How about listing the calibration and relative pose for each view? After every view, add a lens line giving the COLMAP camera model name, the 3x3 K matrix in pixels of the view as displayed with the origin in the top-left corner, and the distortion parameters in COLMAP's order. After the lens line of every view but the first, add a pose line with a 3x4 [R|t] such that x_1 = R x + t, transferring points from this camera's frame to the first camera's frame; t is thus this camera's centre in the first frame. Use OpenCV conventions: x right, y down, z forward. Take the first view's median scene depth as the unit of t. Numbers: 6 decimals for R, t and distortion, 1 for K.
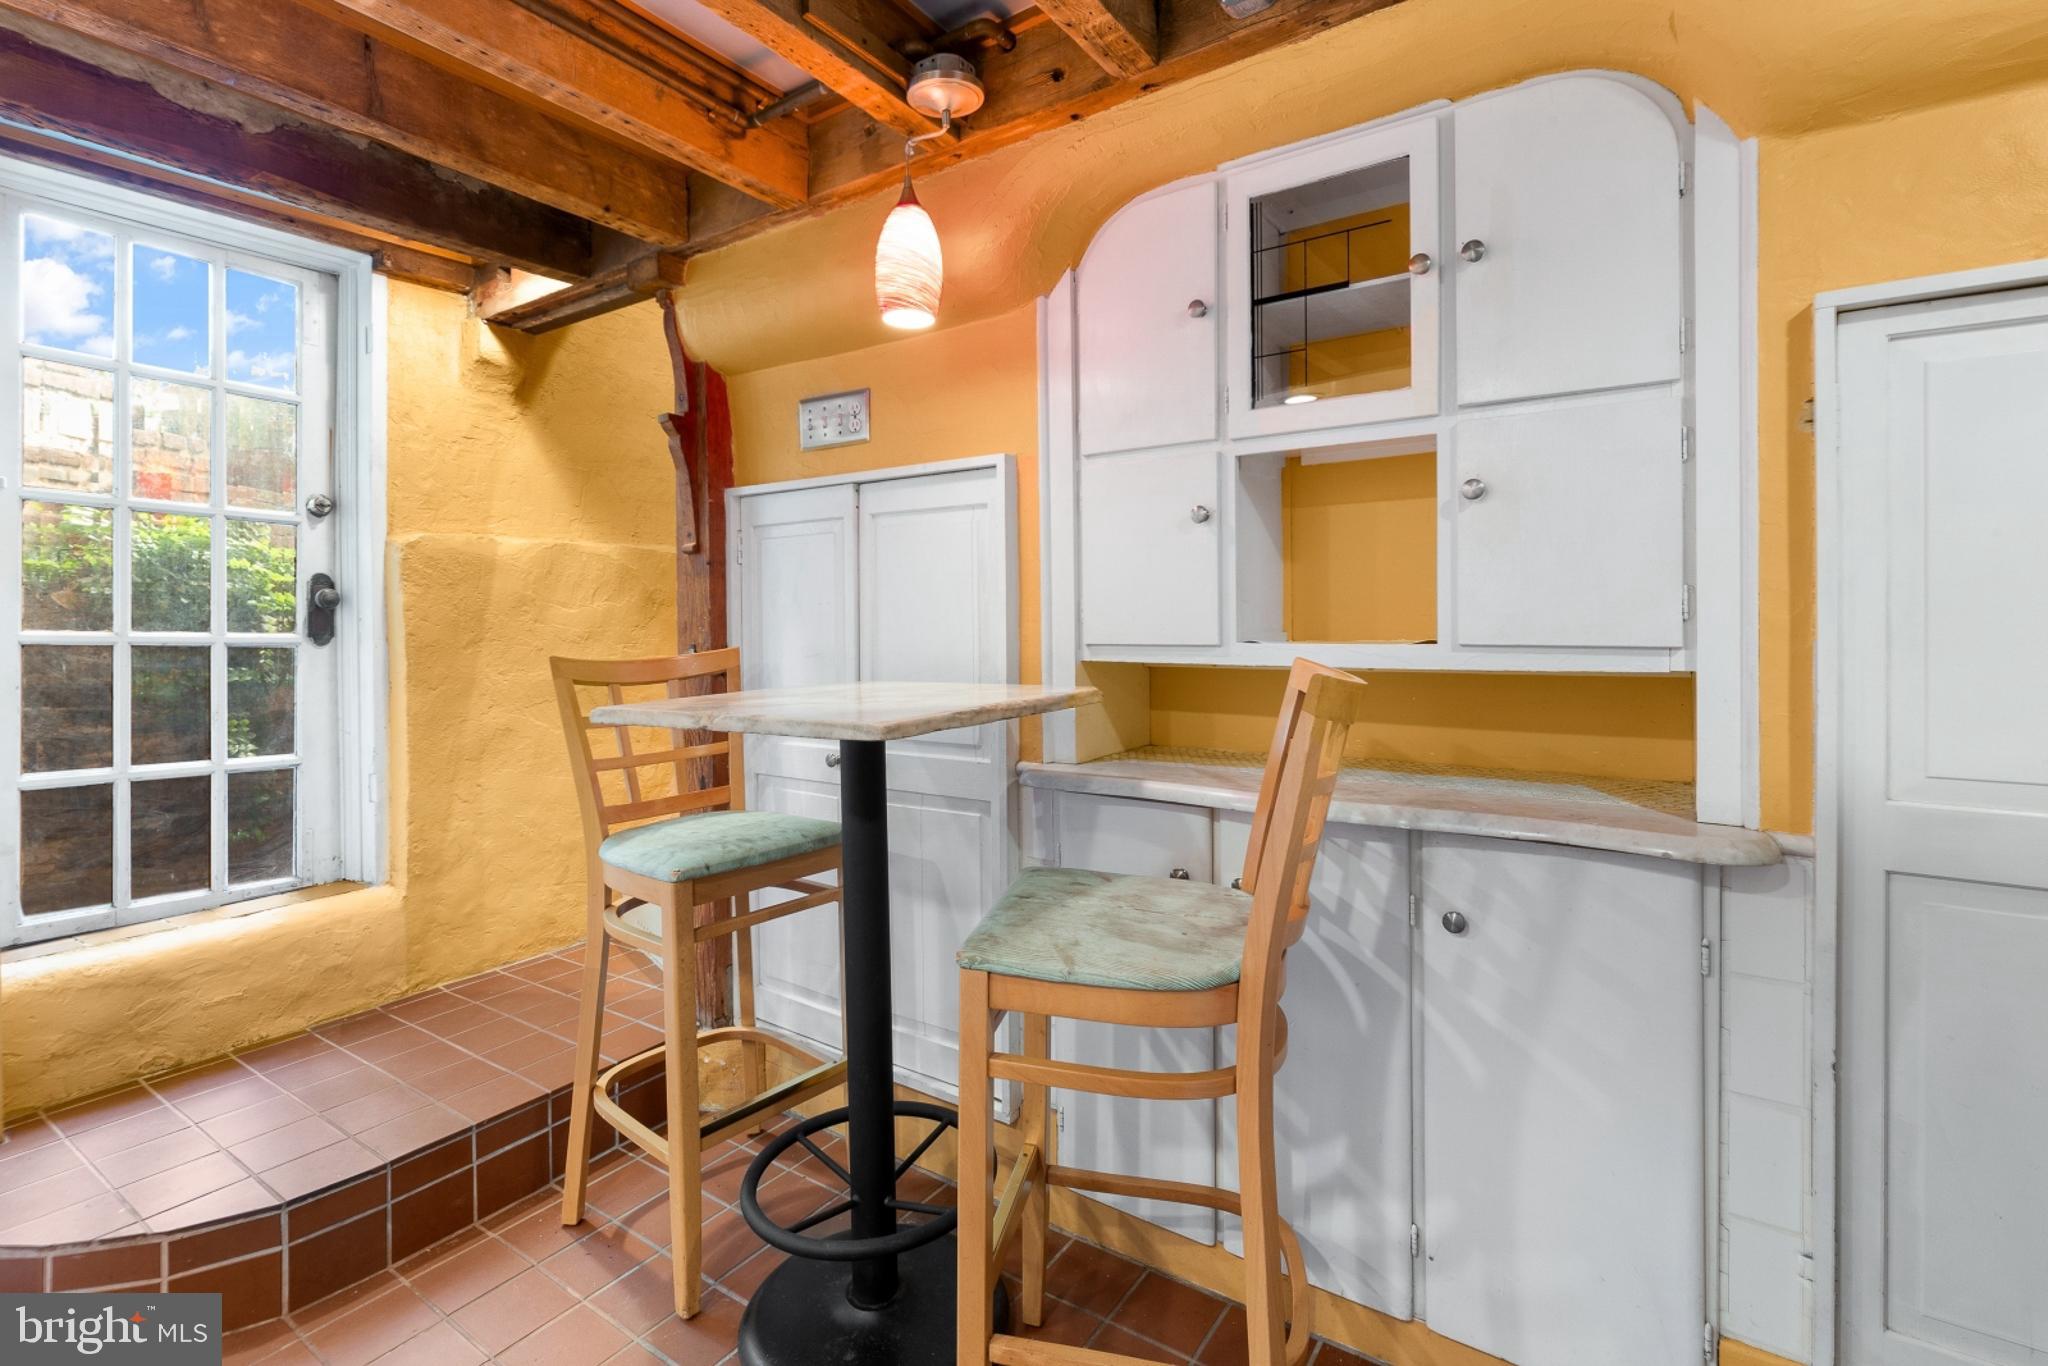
lens RADIAL K [[959.0, 0, 1018.0], [0, 959.0, 632.9], [0, 0, 1]] dist [0.000786, -0.001492]
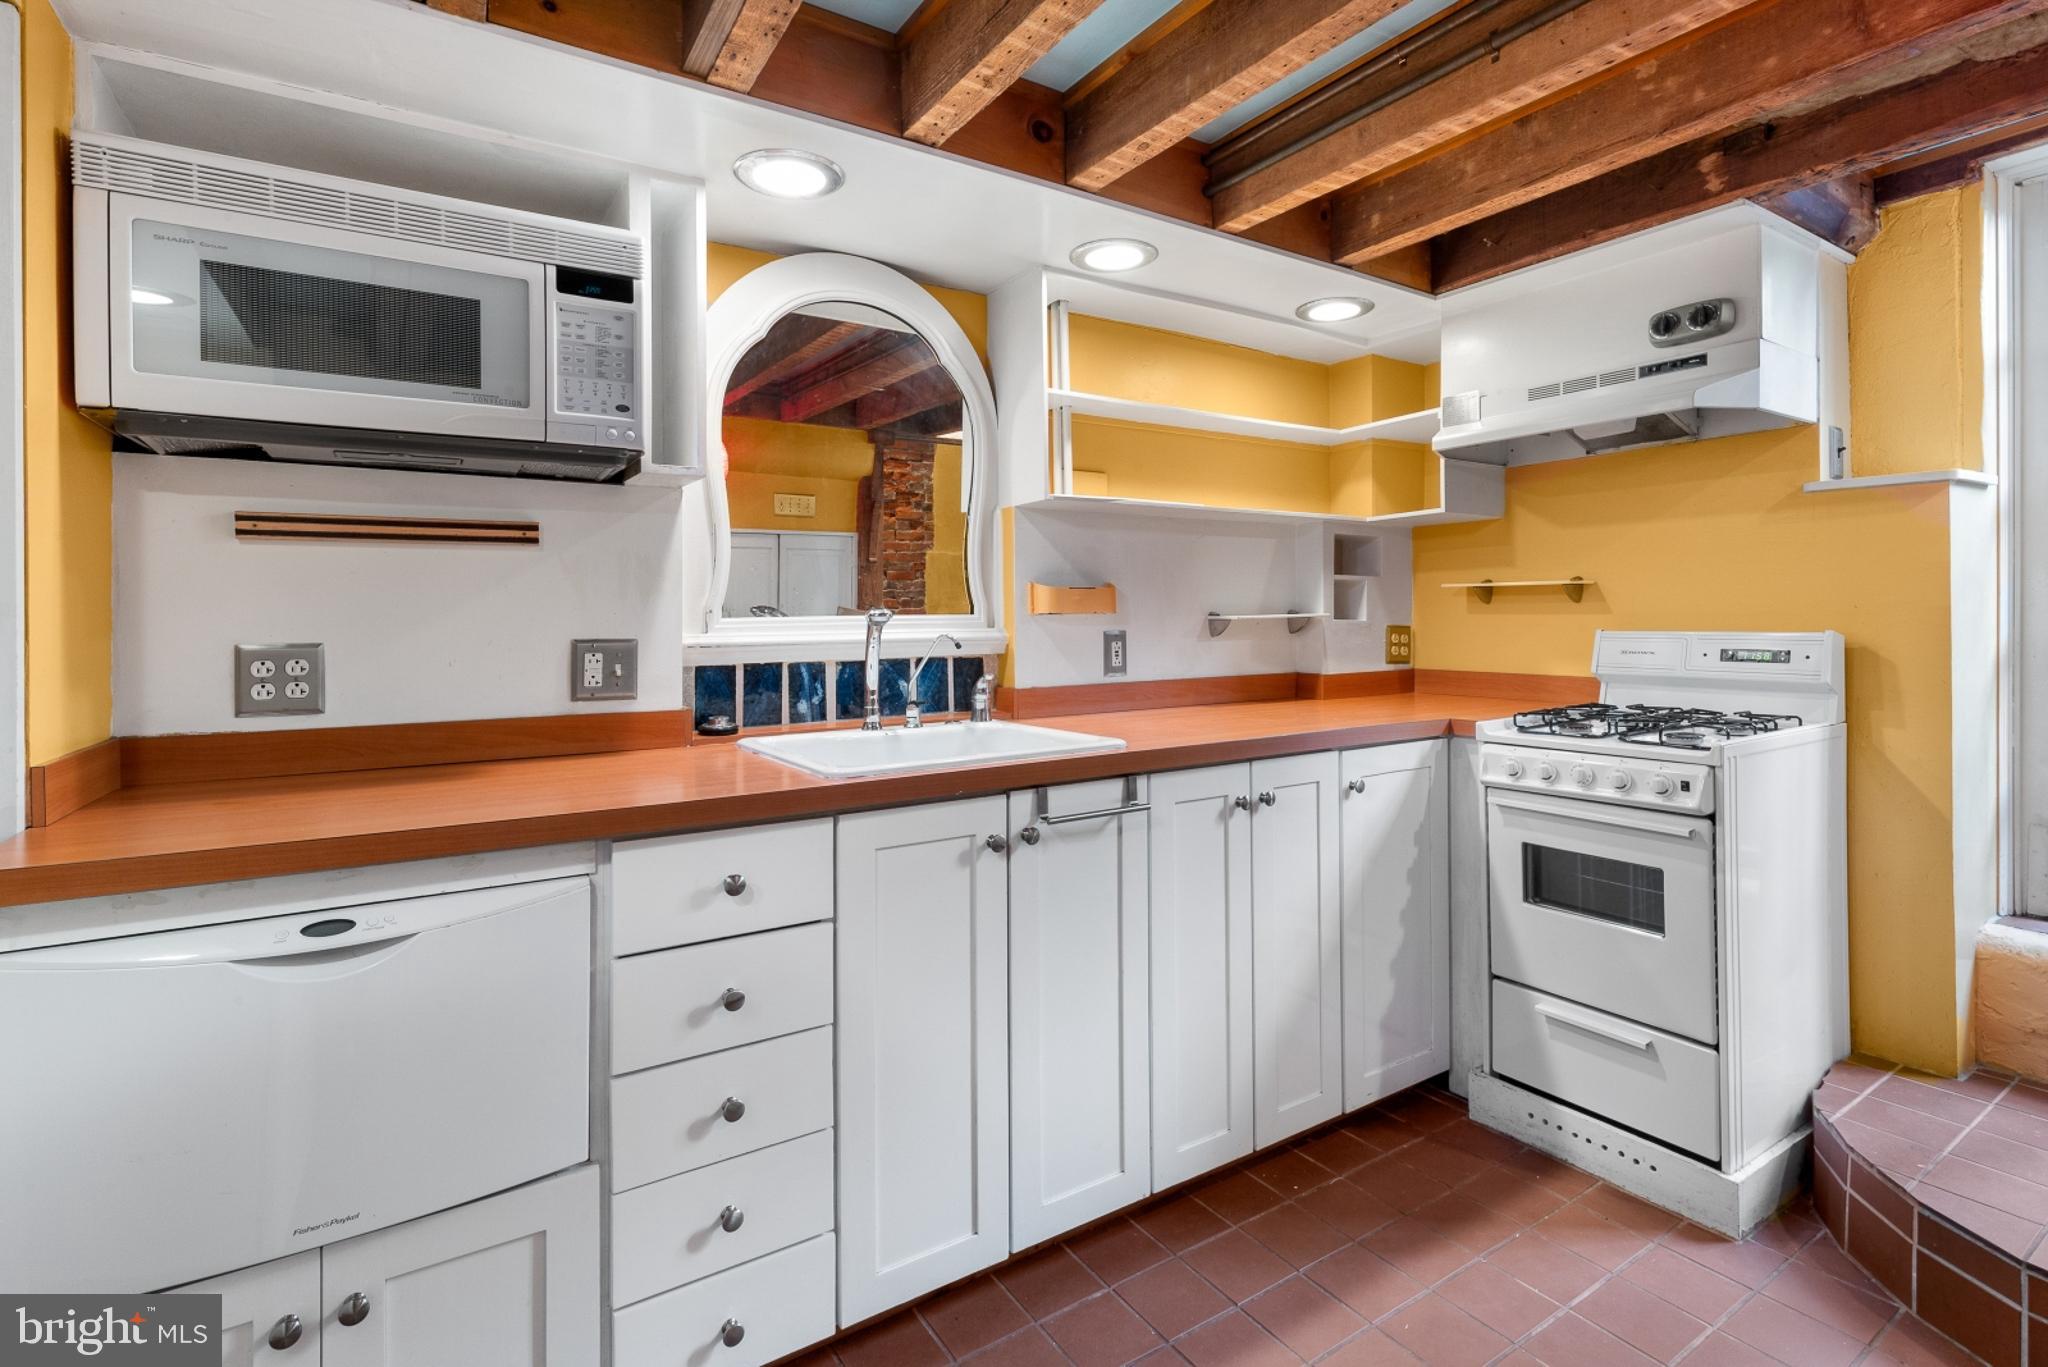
lens RADIAL K [[967.8, 0, 1004.7], [0, 967.8, 622.4], [0, 0, 1]] dist [0.002930, -0.001953]
pose [[-0.393553, 0.018376, -0.919118, 0.355241], [0.004287, 0.999826, 0.018154, -0.012901], [0.919292, 0.003205, -0.393564, 0.414950]]
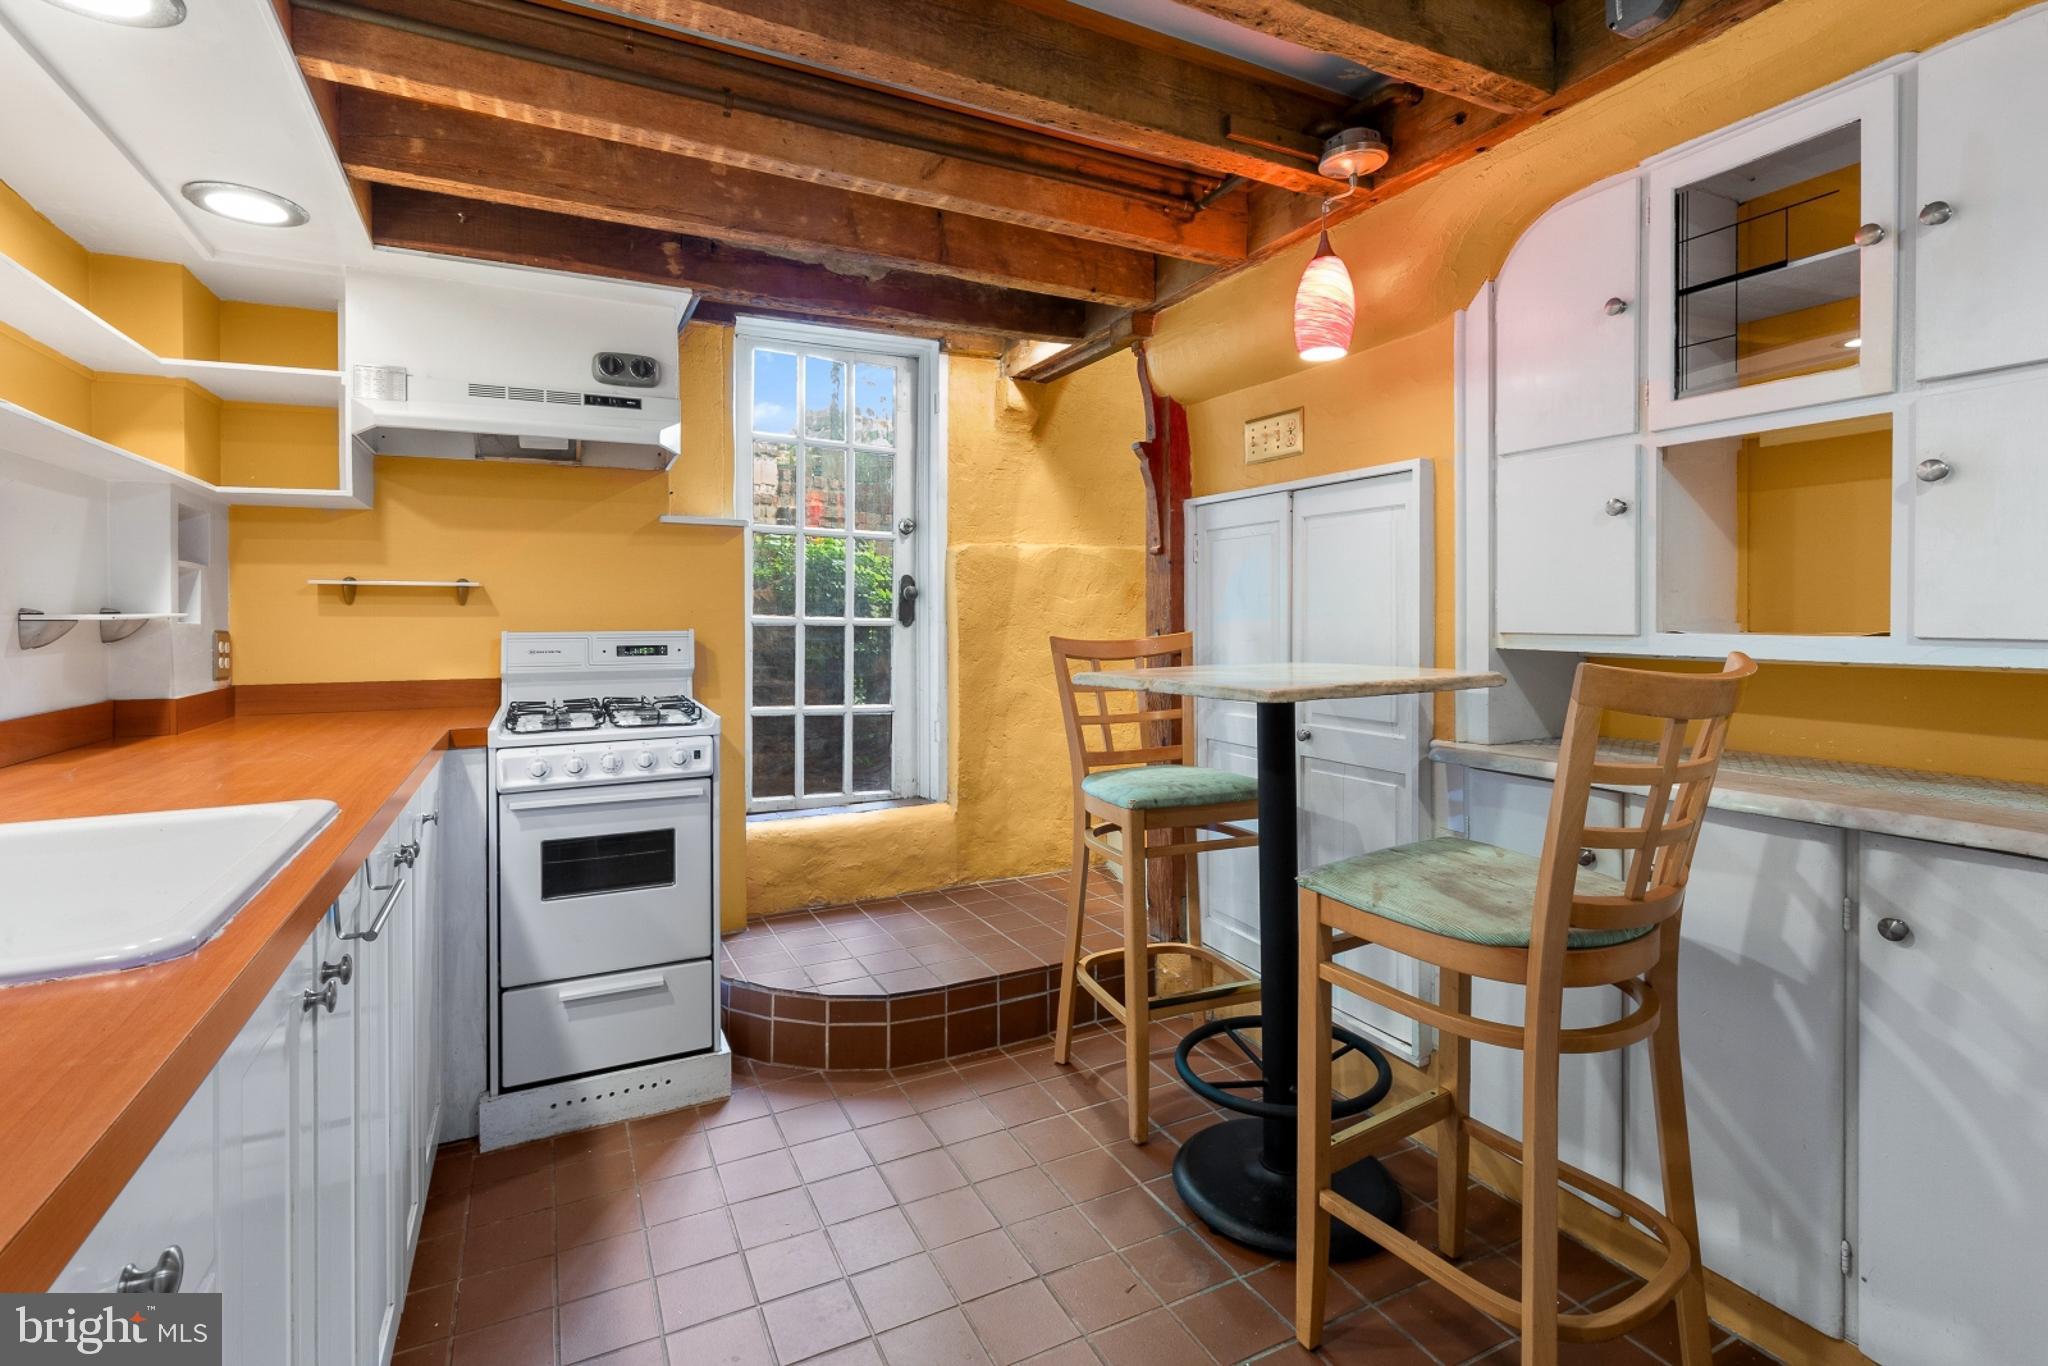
lens RADIAL K [[959.0, 0, 1018.0], [0, 959.0, 632.9], [0, 0, 1]] dist [0.000786, -0.001492]
pose [[0.875728, 0.013788, -0.482608, 0.114828], [-0.008137, 0.999872, 0.013801, 0.001731], [0.482736, -0.008159, 0.875728, -0.187005]]
